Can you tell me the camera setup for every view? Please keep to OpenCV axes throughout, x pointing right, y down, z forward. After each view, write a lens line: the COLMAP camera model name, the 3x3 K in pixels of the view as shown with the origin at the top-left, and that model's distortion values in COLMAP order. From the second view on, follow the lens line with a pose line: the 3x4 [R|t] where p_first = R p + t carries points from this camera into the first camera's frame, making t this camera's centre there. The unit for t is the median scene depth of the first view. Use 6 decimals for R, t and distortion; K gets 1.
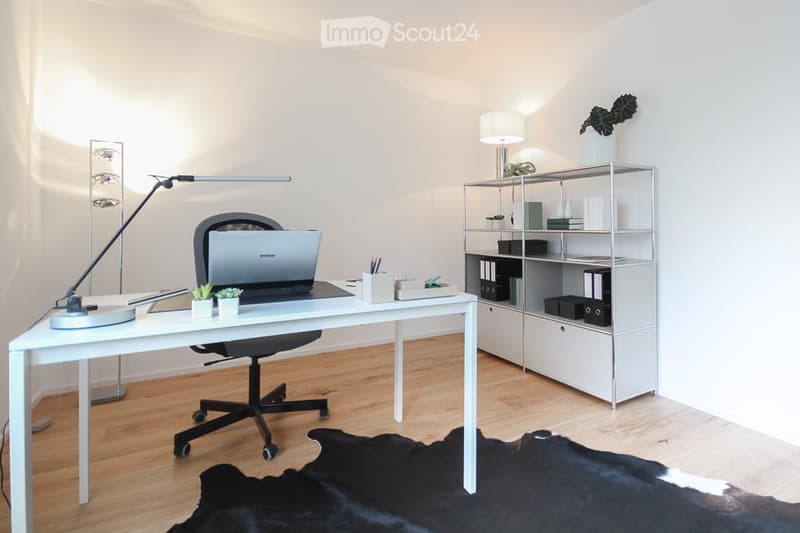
lens RADIAL K [[435.0, 0, 349.0], [0, 435.0, 217.9], [0, 0, 1]] dist [0.004312, 0.001204]
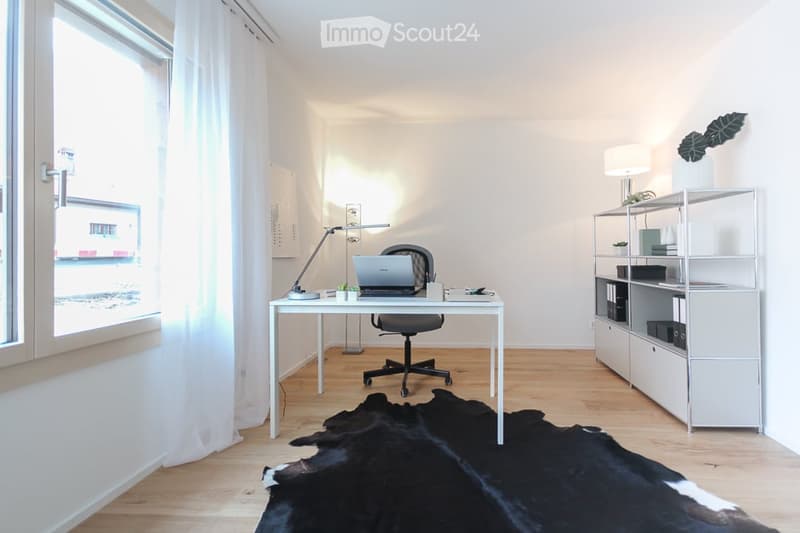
lens RADIAL K [[378.2, 0, 366.2], [0, 378.2, 247.1], [0, 0, 1]] dist [0.001833, -0.000245]
pose [[0.767777, -0.013311, -0.640579, 0.550490], [0.014678, 0.999887, -0.003185, 0.000023], [0.640549, -0.006957, 0.767886, -0.147933]]
